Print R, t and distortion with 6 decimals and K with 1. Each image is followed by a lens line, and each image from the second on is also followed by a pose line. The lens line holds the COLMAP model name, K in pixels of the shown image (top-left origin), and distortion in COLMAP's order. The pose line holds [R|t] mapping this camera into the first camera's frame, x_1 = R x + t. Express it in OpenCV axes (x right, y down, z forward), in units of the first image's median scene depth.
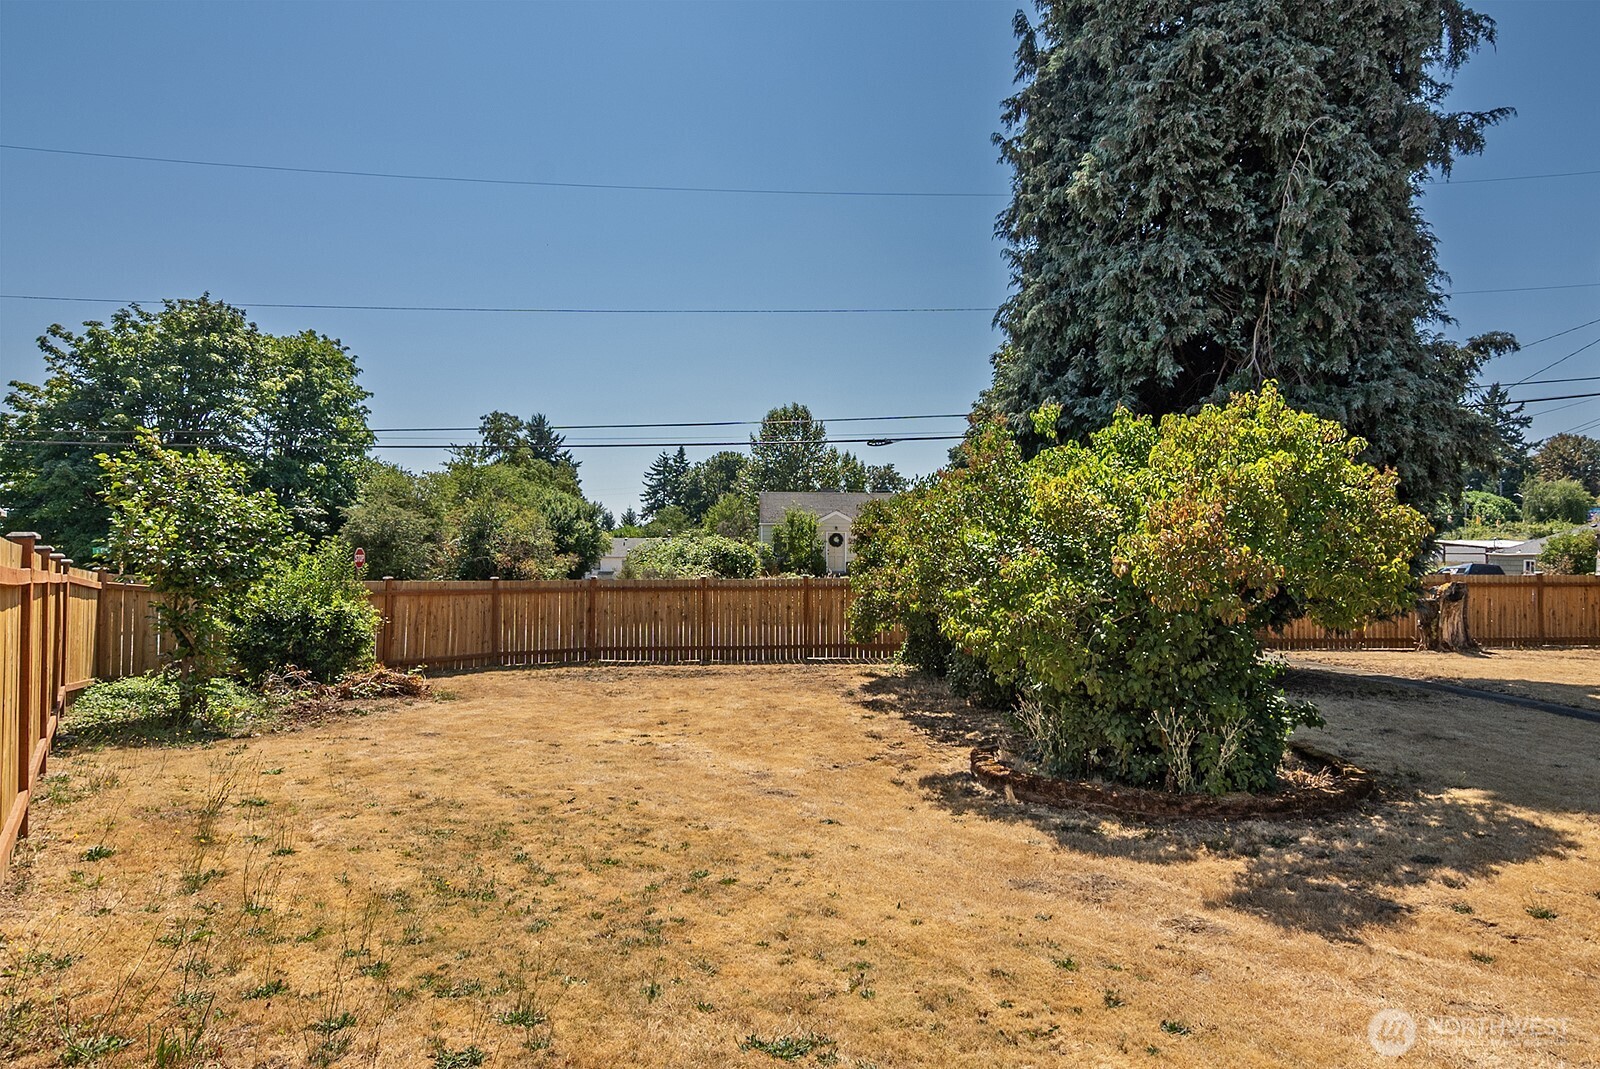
lens RADIAL K [[893.6, 0, 814.2], [0, 893.6, 544.3], [0, 0, 1]] dist [-0.016282, 0.000518]
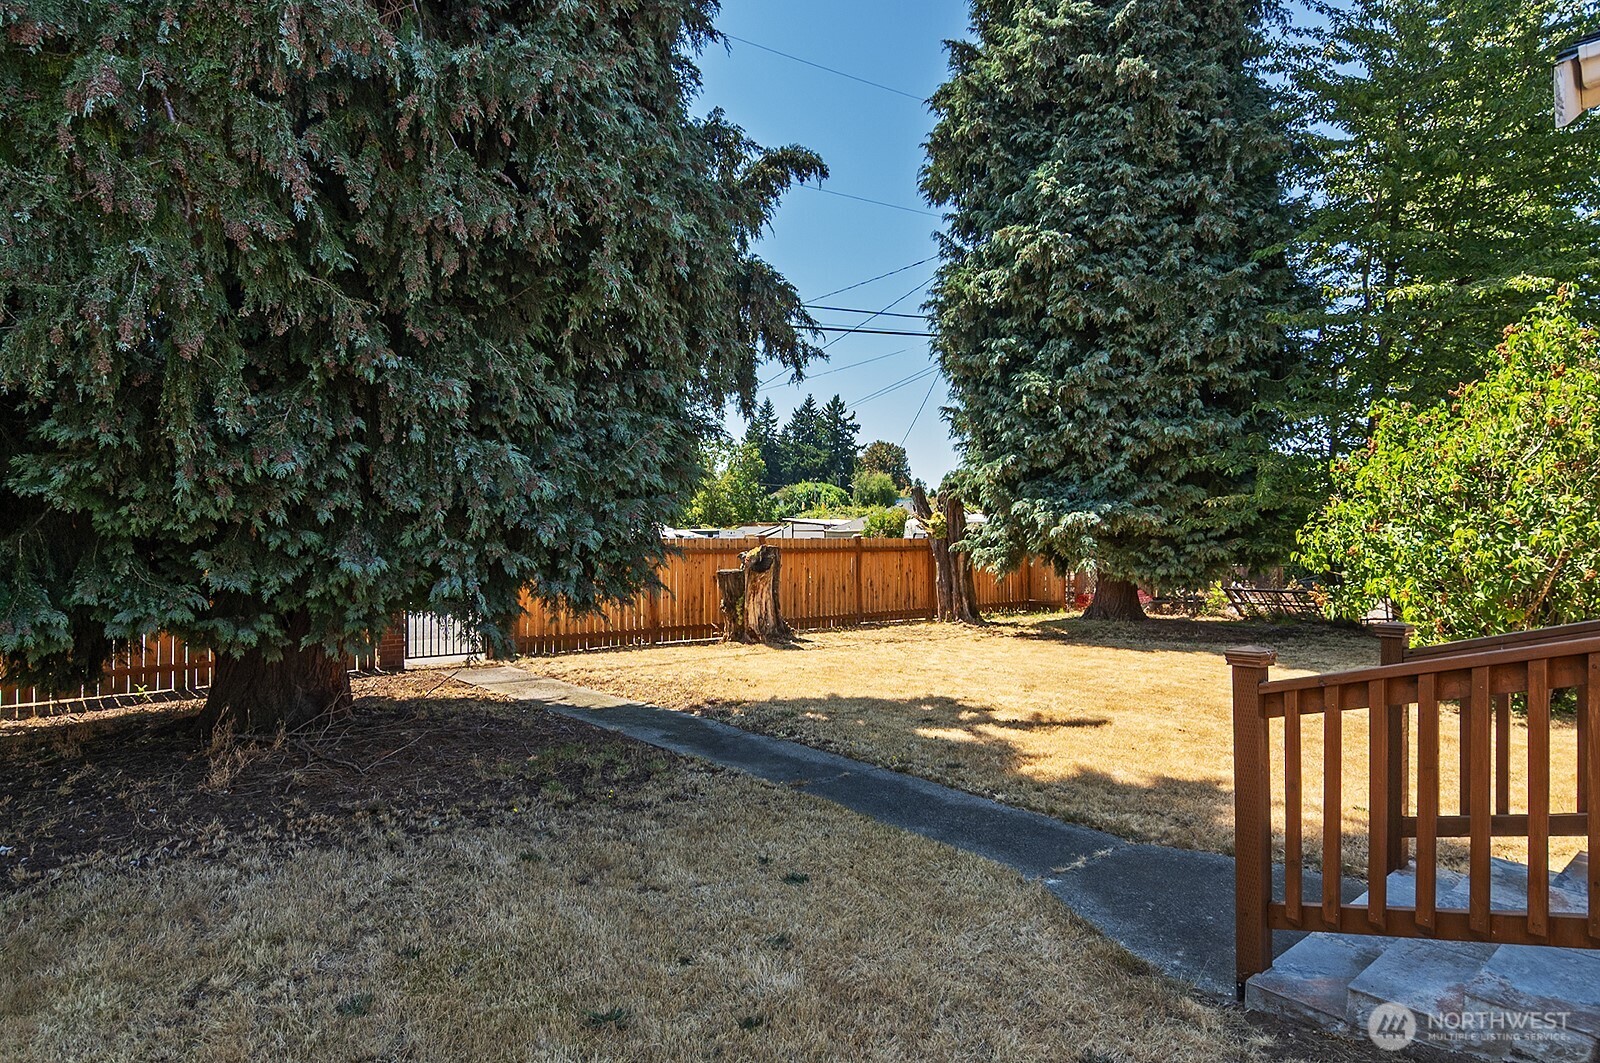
lens RADIAL K [[883.4, 0, 800.0], [0, 883.4, 531.5], [0, 0, 1]] dist [-0.017744, 0.000516]
pose [[0.817520, 0.001264, 0.575899, 0.106780], [-0.003427, 0.999991, 0.002670, 0.009426], [-0.575890, -0.004157, 0.817516, 0.126475]]
